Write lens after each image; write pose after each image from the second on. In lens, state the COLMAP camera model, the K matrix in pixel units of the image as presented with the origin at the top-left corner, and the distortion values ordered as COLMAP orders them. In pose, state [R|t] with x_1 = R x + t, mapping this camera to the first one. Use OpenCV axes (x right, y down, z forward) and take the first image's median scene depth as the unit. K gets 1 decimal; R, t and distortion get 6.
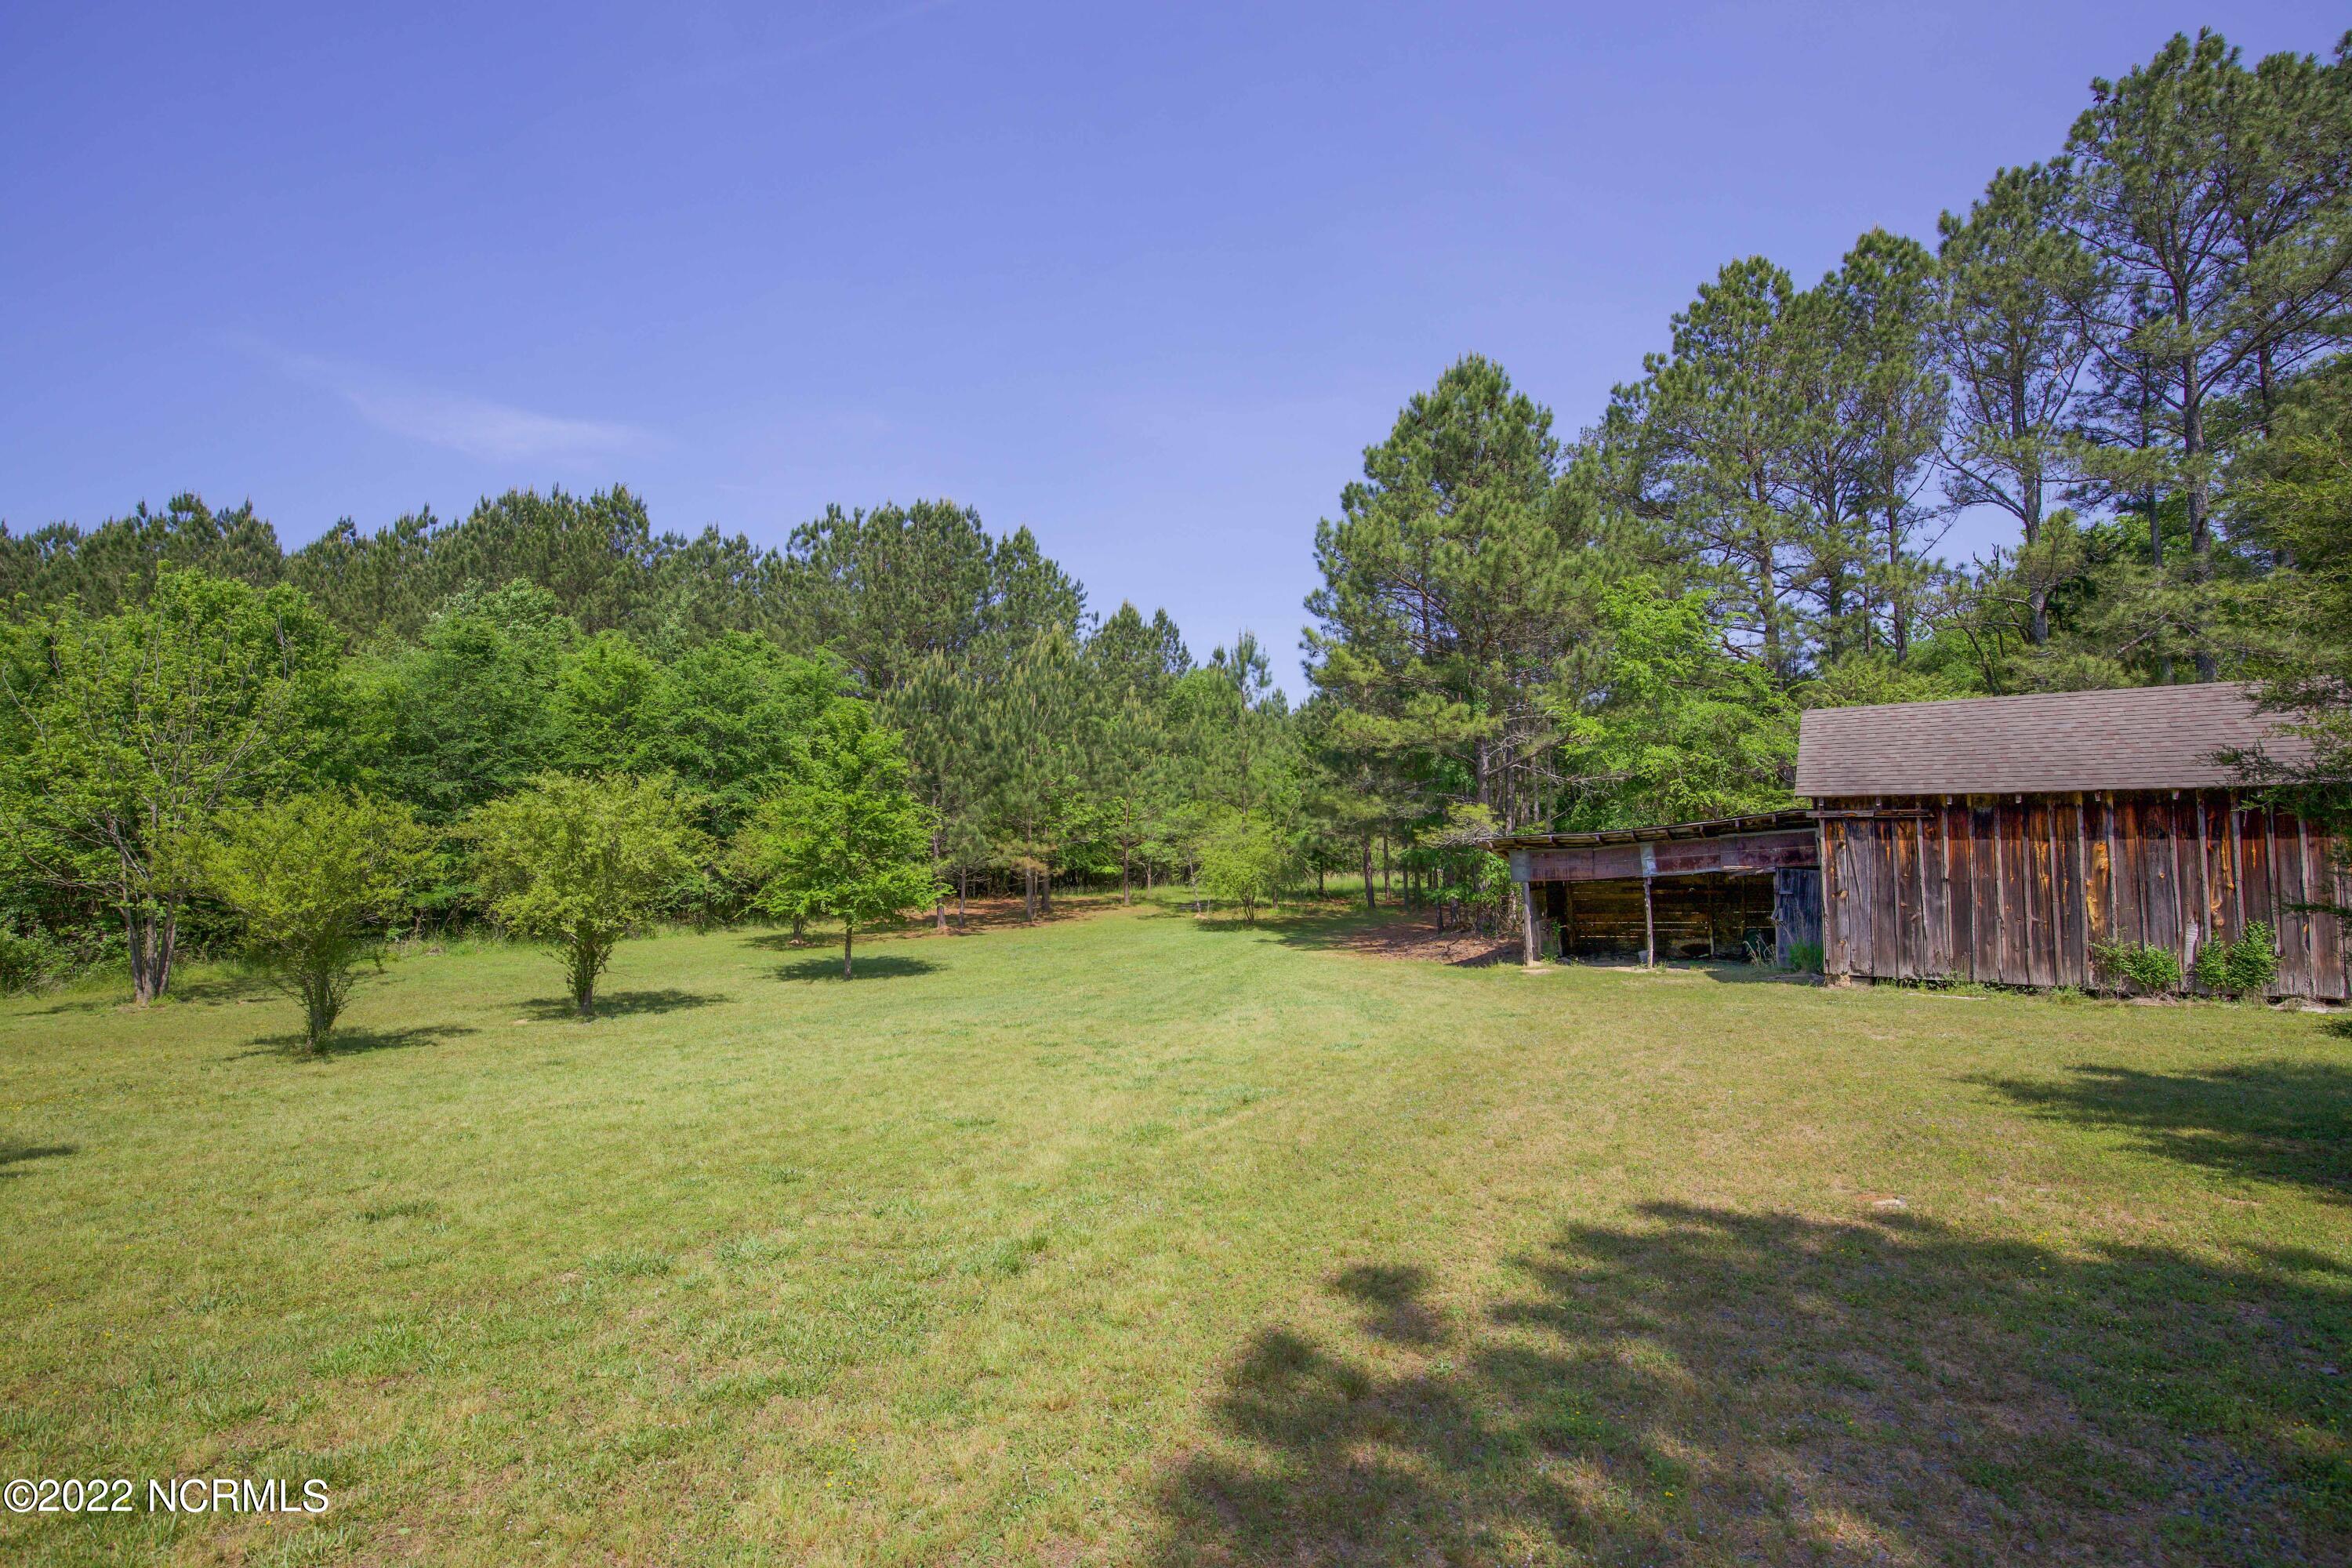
lens RADIAL K [[1074.0, 0, 1171.5], [0, 1074.0, 785.7], [0, 0, 1]] dist [-0.026895, 0.001813]
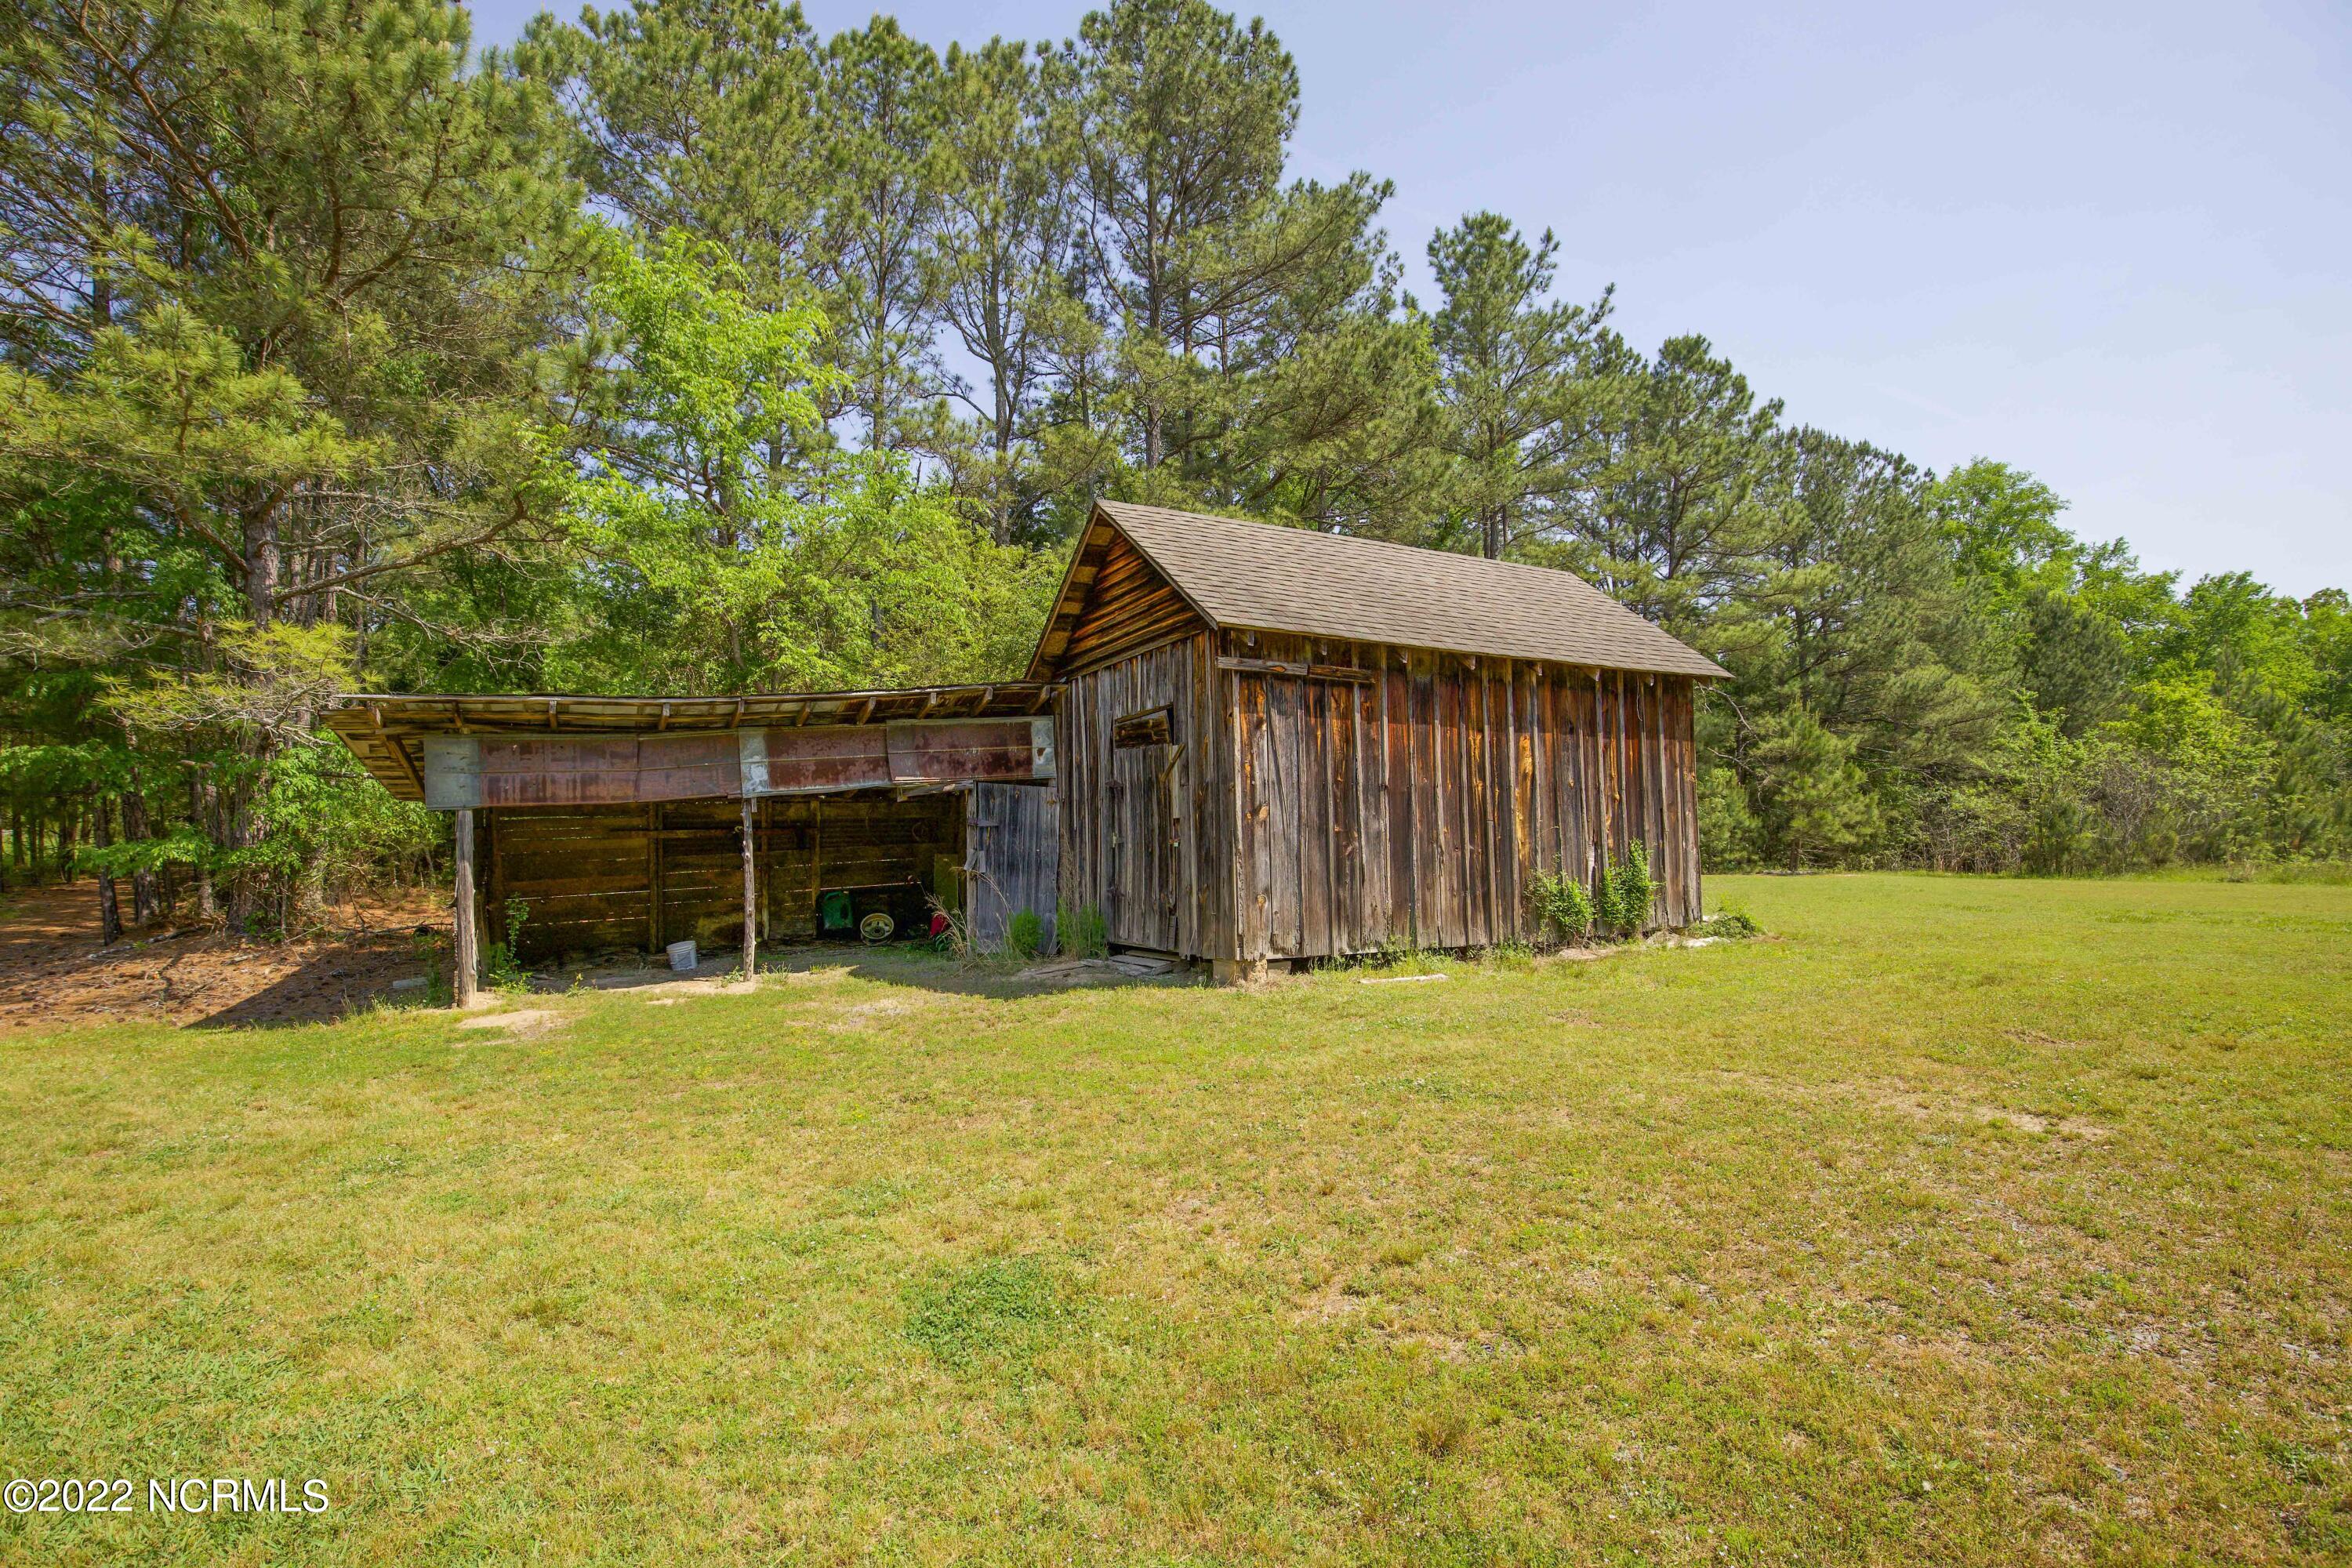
lens RADIAL K [[1074.0, 0, 1160.7], [0, 1074.0, 793.4], [0, 0, 1]] dist [-0.026895, 0.001813]
pose [[0.459595, 0.021880, 0.887859, 0.120725], [-0.057265, 0.998346, 0.005040, 0.094764], [-0.886280, -0.053159, 0.460088, 0.811738]]
